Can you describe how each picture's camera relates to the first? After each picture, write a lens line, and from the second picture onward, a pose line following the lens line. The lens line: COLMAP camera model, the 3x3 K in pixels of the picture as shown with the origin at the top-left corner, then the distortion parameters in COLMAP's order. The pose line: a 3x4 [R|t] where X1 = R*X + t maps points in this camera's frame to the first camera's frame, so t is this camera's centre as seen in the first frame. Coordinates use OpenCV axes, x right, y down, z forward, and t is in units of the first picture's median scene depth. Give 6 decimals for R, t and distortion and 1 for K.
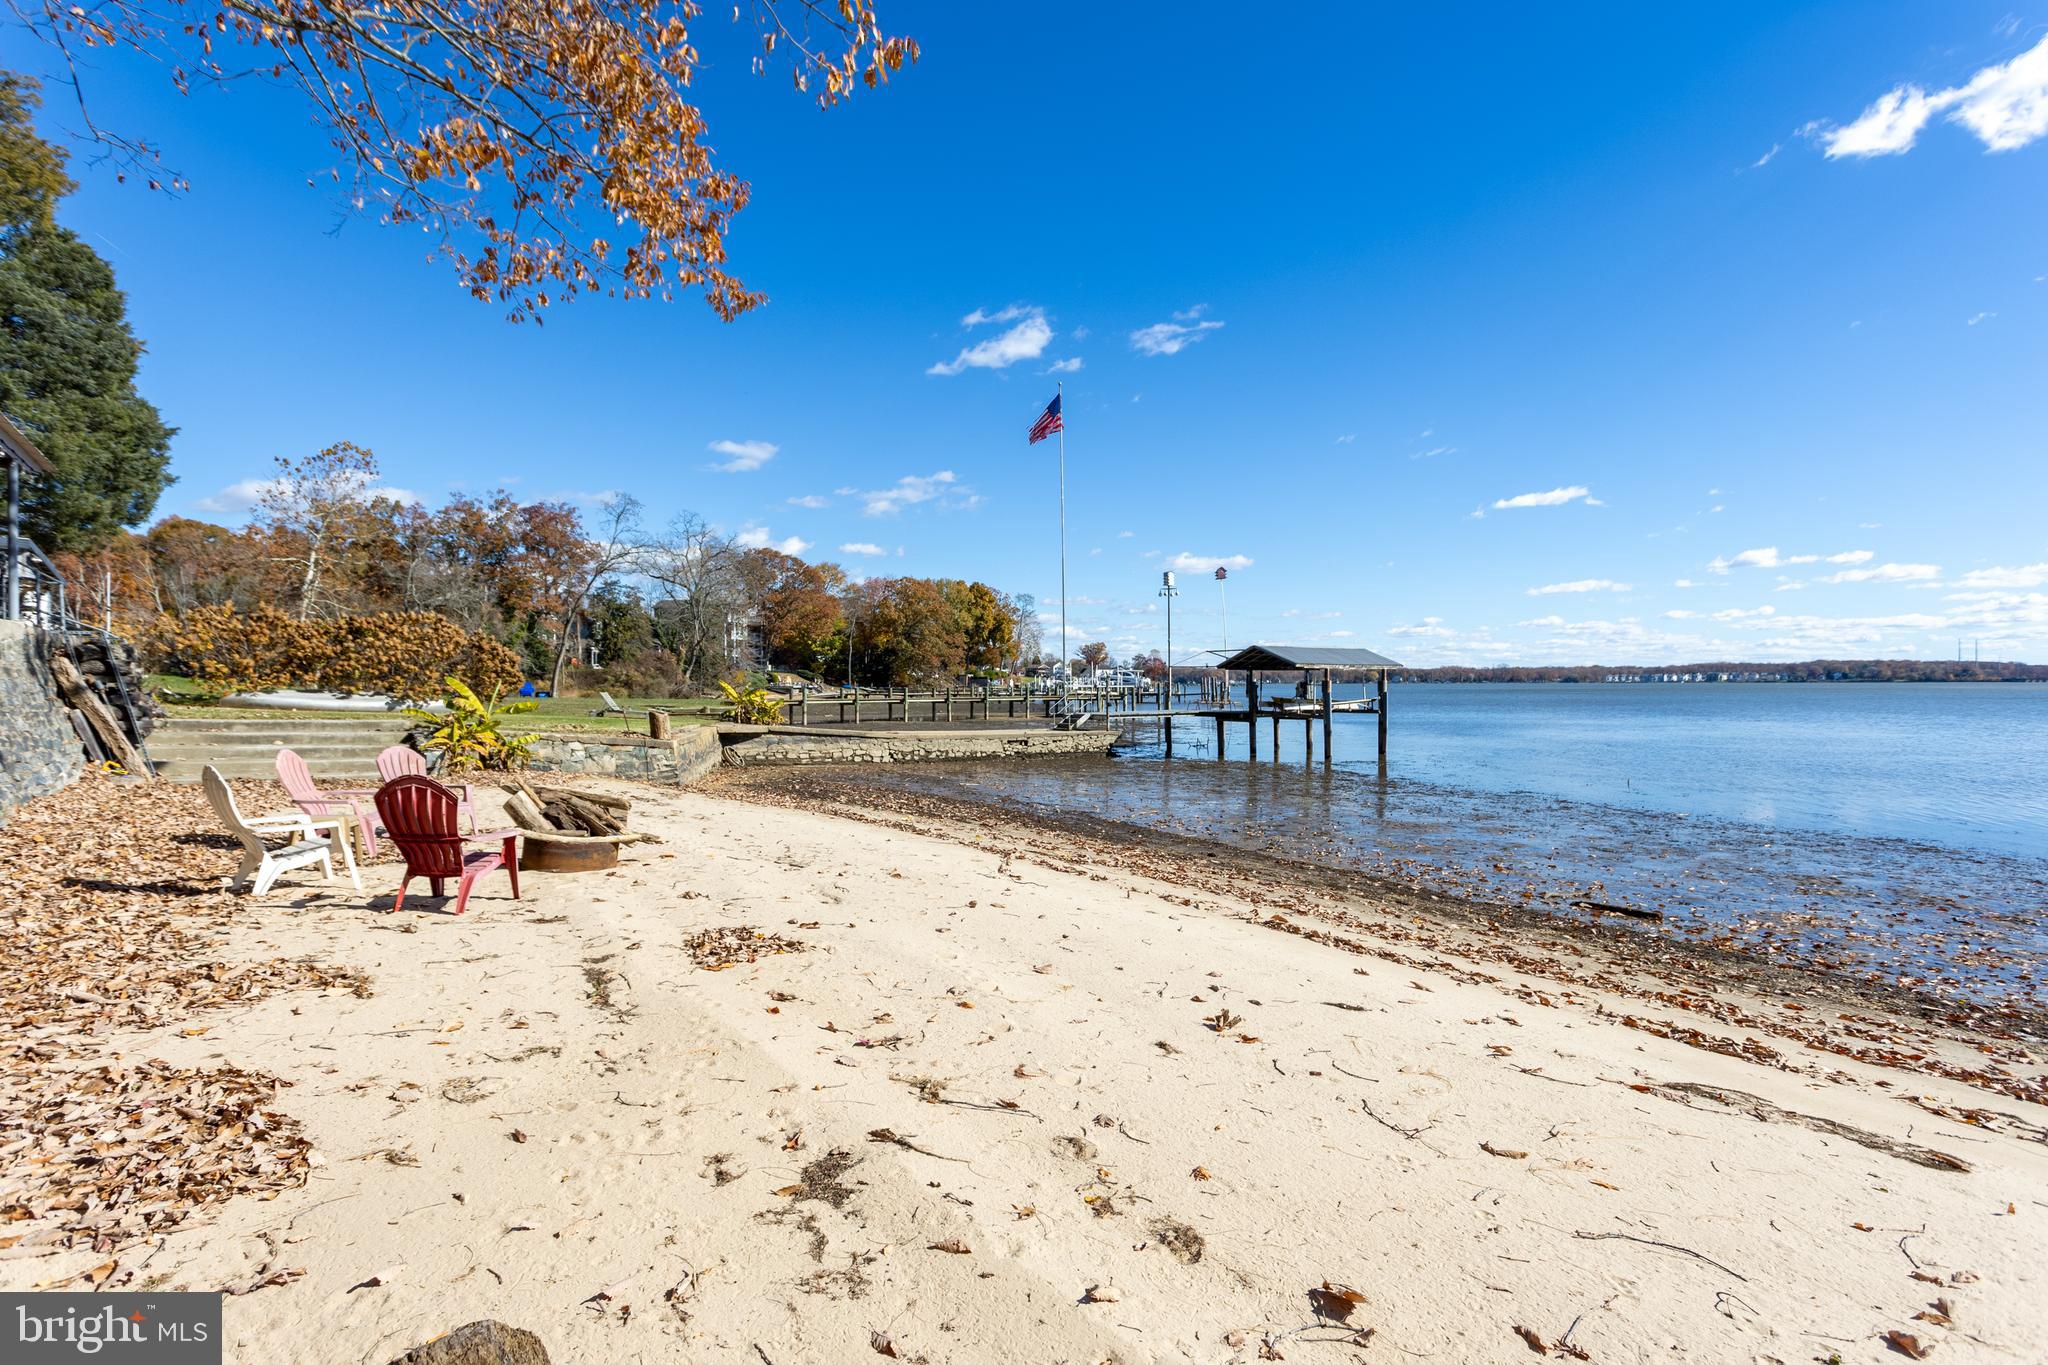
lens RADIAL K [[977.4, 0, 1030.0], [0, 977.4, 687.9], [0, 0, 1]] dist [0.003622, 0.000755]
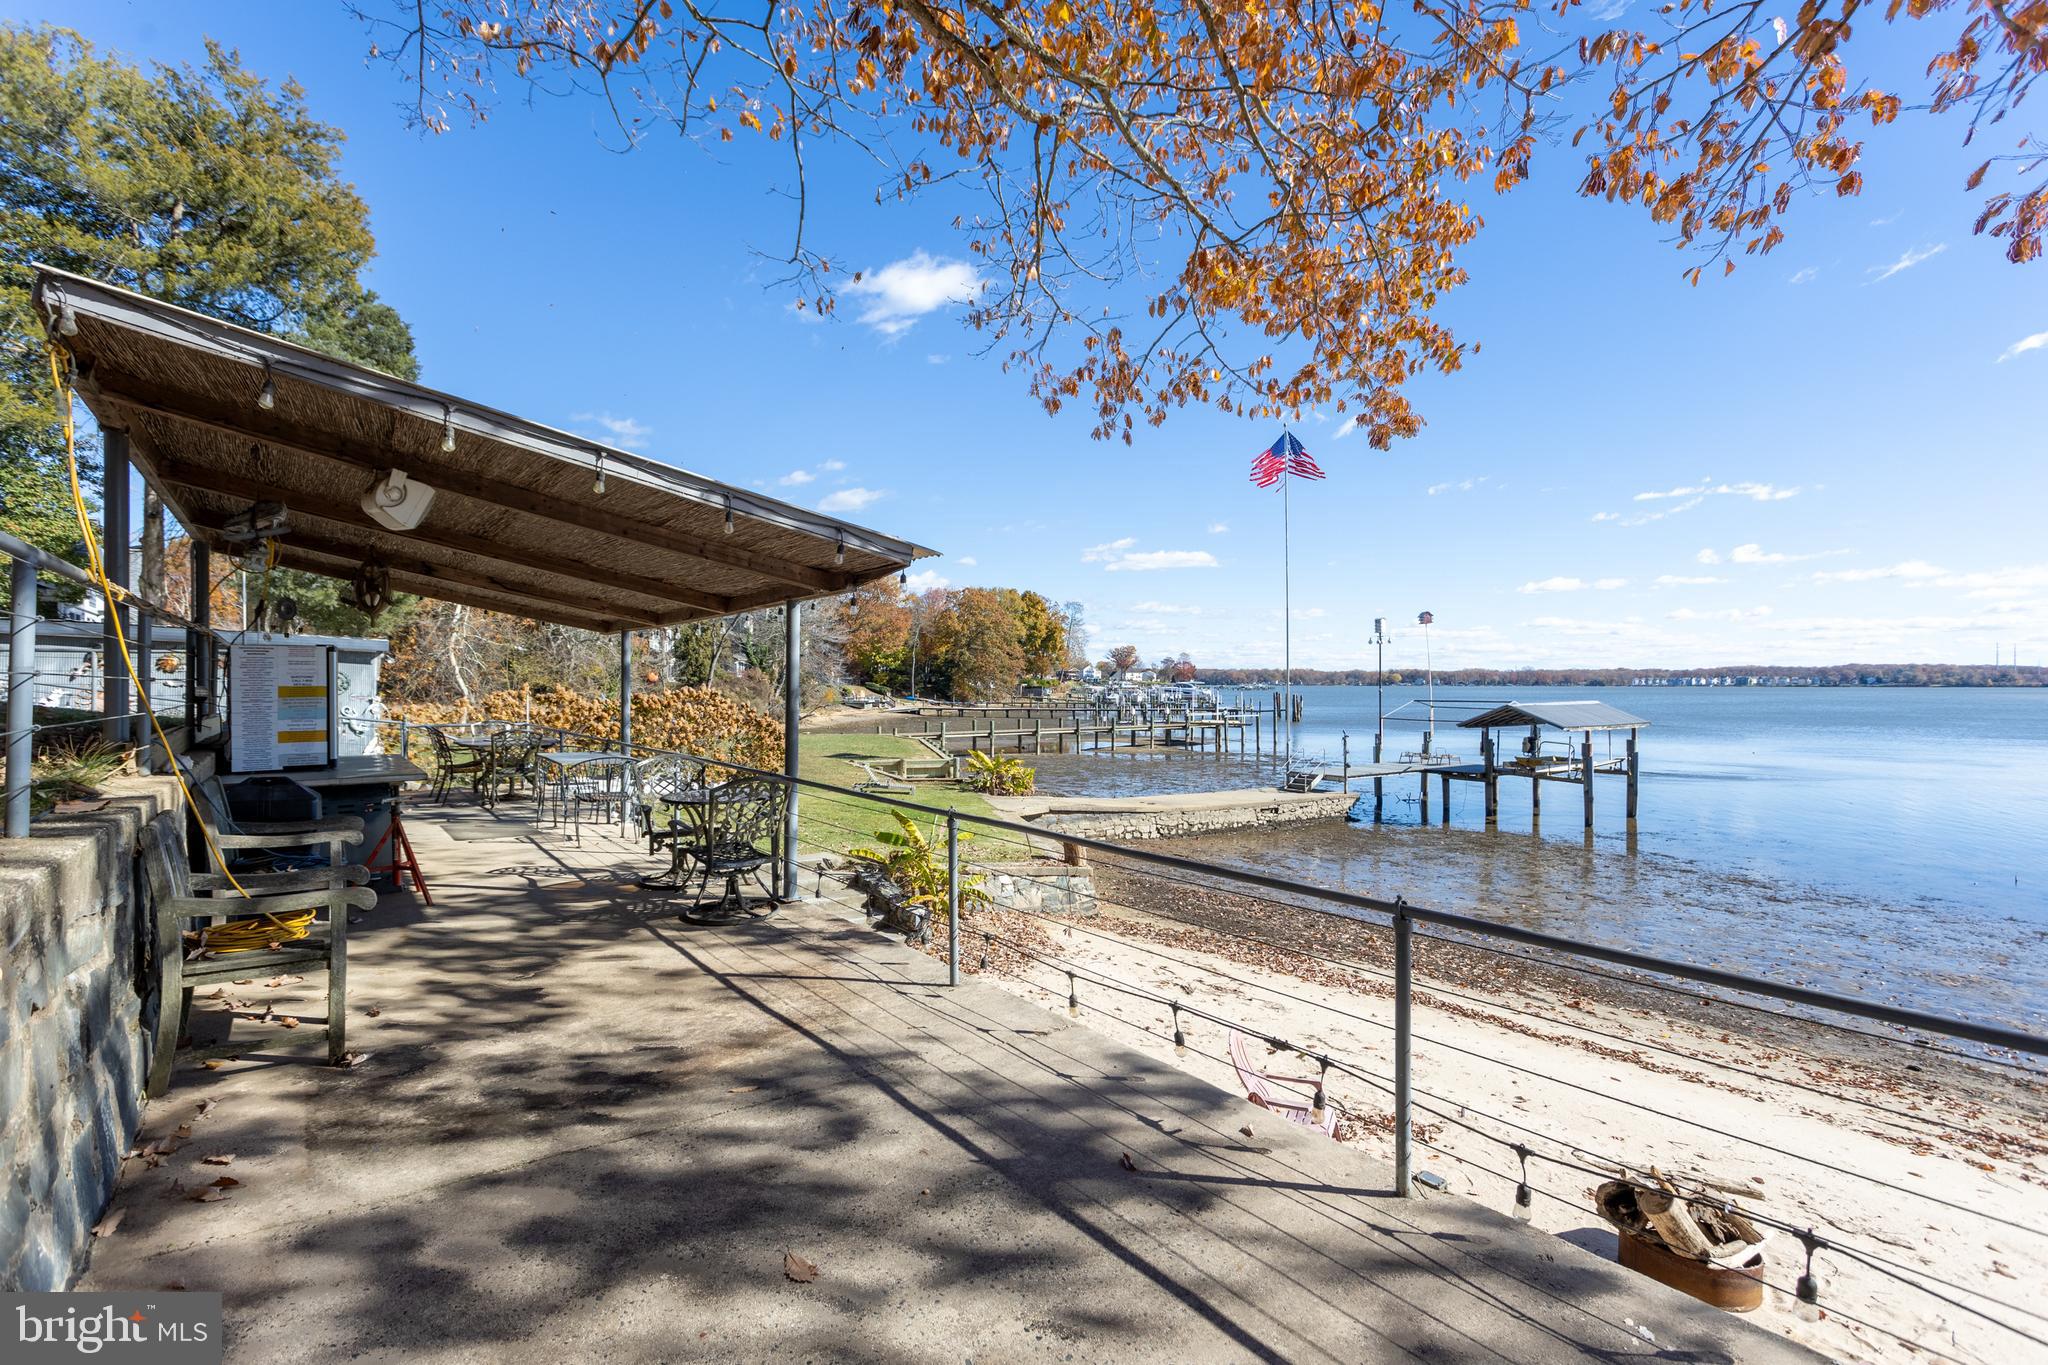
lens RADIAL K [[969.8, 0, 1028.2], [0, 969.8, 689.2], [0, 0, 1]] dist [0.002894, 0.001632]
pose [[0.999756, 0.004299, -0.021644, -0.197443], [-0.004265, 0.999990, 0.001613, -0.054091], [0.021651, -0.001520, 0.999764, 0.051922]]
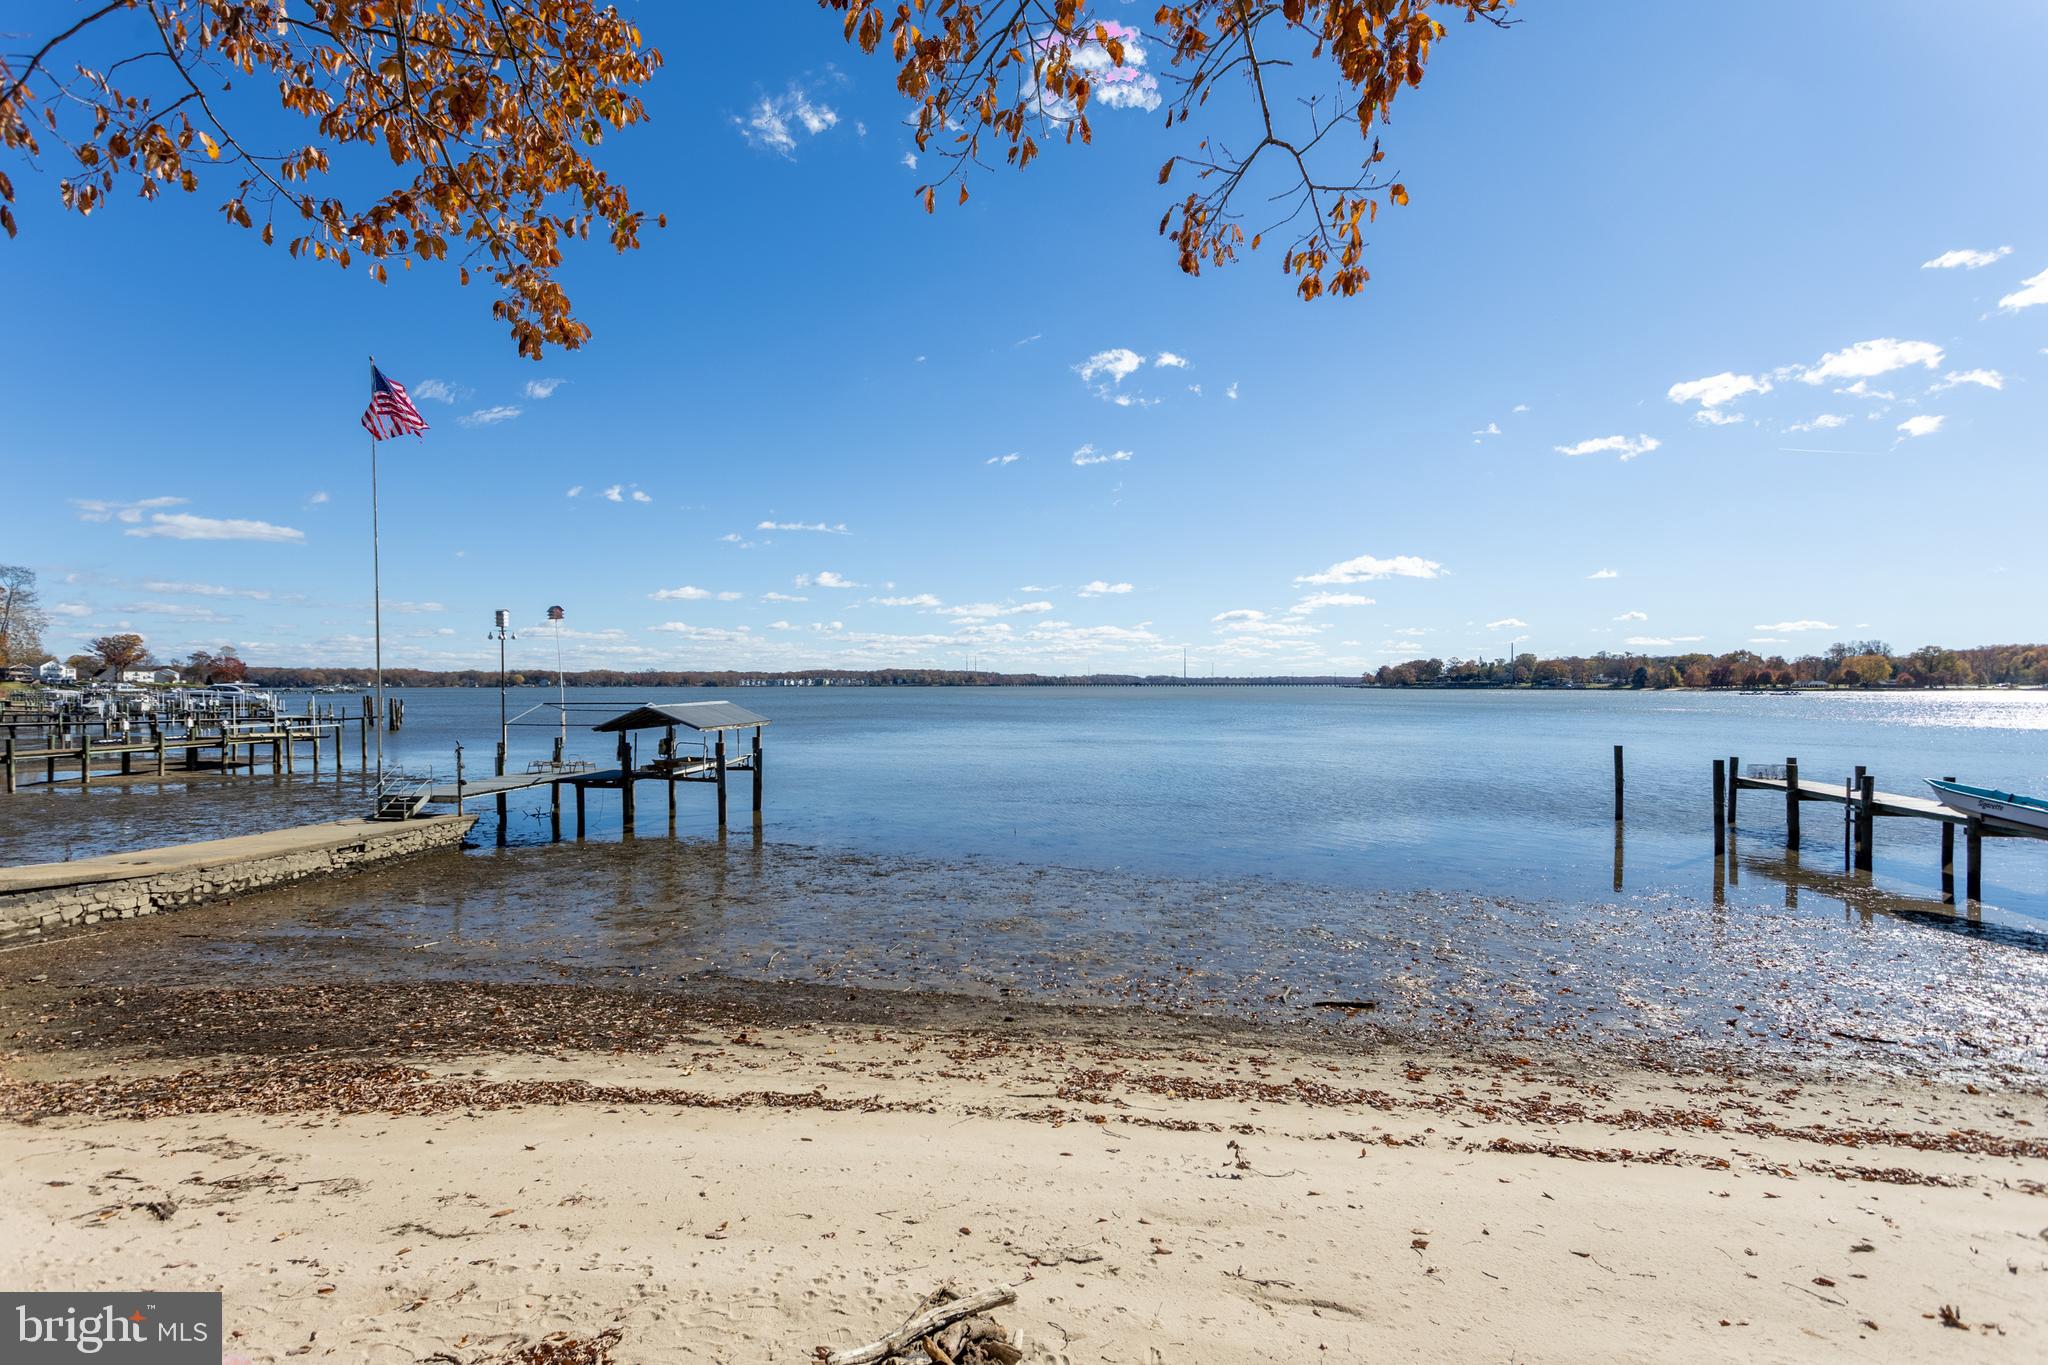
lens RADIAL K [[968.5, 0, 1028.5], [0, 968.5, 679.3], [0, 0, 1]] dist [0.009816, 0.000620]
pose [[0.678694, 0.005614, 0.734400, -0.178740], [0.003007, 0.999941, -0.010423, -0.054435], [-0.734415, 0.009282, 0.678637, 0.116621]]
